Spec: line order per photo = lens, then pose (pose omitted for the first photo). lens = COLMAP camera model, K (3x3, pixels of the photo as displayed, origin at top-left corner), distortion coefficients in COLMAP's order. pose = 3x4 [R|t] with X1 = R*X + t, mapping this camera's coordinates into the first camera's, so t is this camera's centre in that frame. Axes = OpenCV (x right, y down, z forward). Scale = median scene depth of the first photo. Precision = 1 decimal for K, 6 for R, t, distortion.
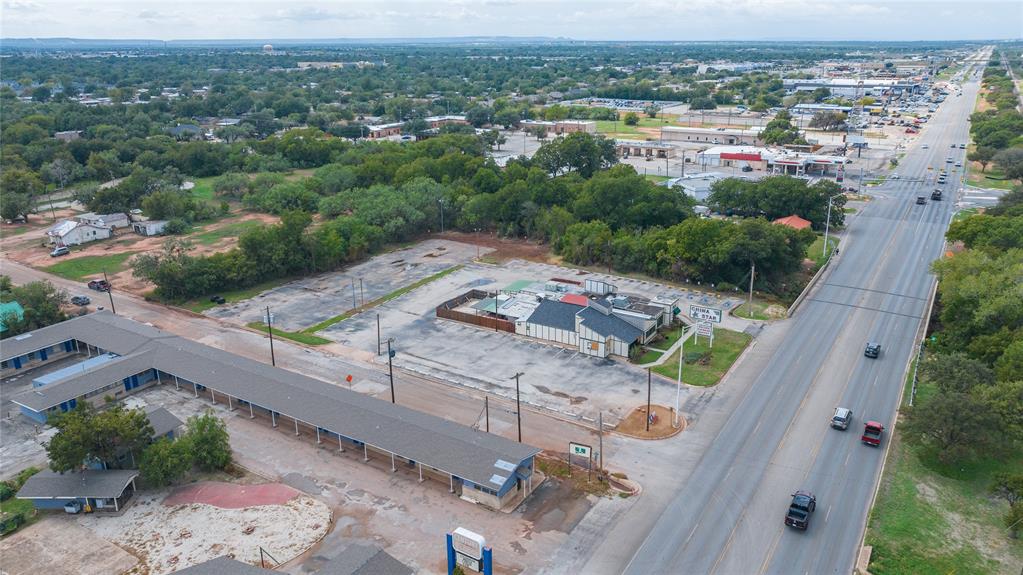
lens RADIAL K [[741.2, 0, 518.1], [0, 741.2, 285.9], [0, 0, 1]] dist [-0.036895, 0.046692]
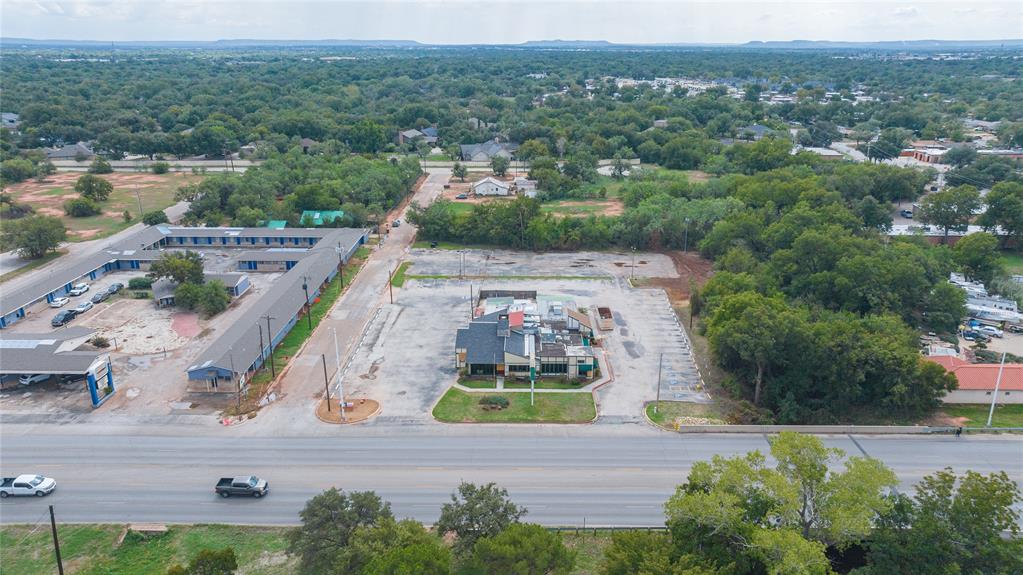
lens RADIAL K [[721.4, 0, 518.9], [0, 721.4, 290.4], [0, 0, 1]] dist [-0.043006, 0.048143]
pose [[0.513610, 0.284890, -0.809347, 0.878753], [-0.275303, 0.948113, 0.159029, -0.176501], [0.812658, 0.141136, 0.565392, 0.444882]]
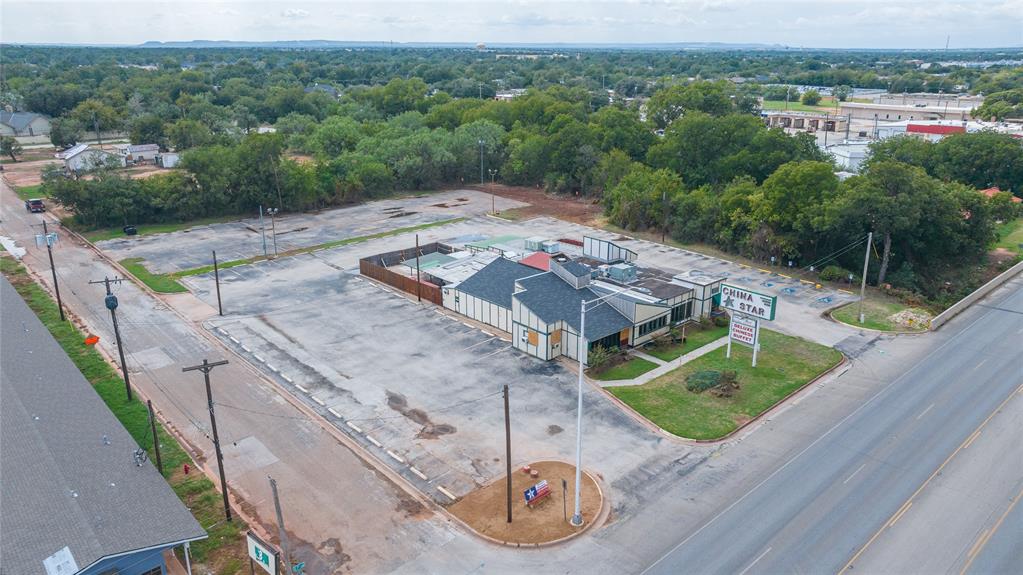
lens RADIAL K [[721.4, 0, 518.9], [0, 721.4, 290.4], [0, 0, 1]] dist [-0.043006, 0.048143]
pose [[0.962296, 0.095955, -0.254517, 0.212629], [-0.094103, 0.995372, 0.019475, 0.032576], [0.255208, 0.005210, 0.966872, 0.429209]]
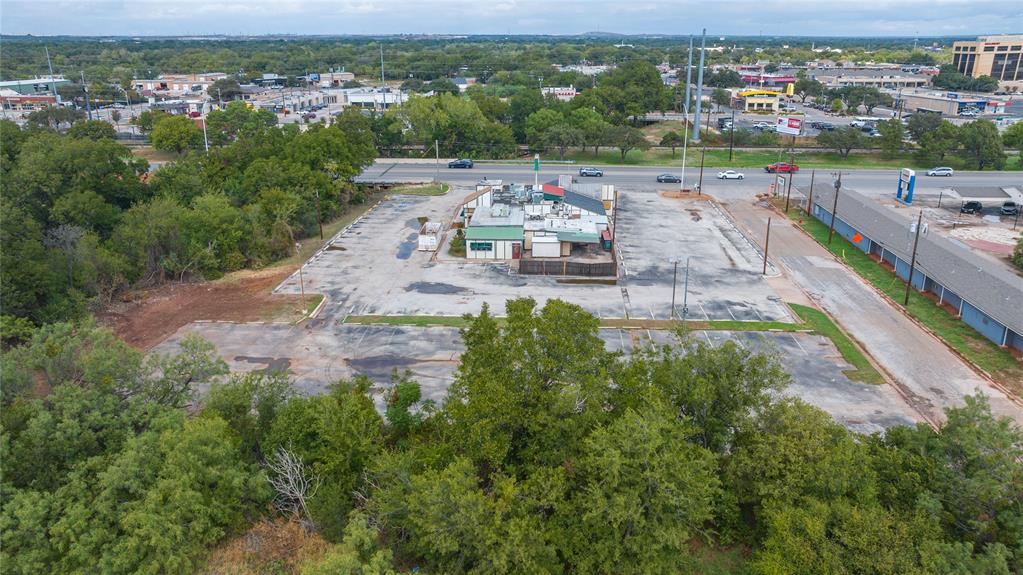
lens RADIAL K [[741.2, 0, 518.1], [0, 741.2, 285.9], [0, 0, 1]] dist [-0.036895, 0.046692]
pose [[-0.487903, -0.274740, 0.828534, -0.658360], [0.278248, 0.850711, 0.445947, -0.288387], [-0.827363, 0.448117, -0.338618, 1.391038]]
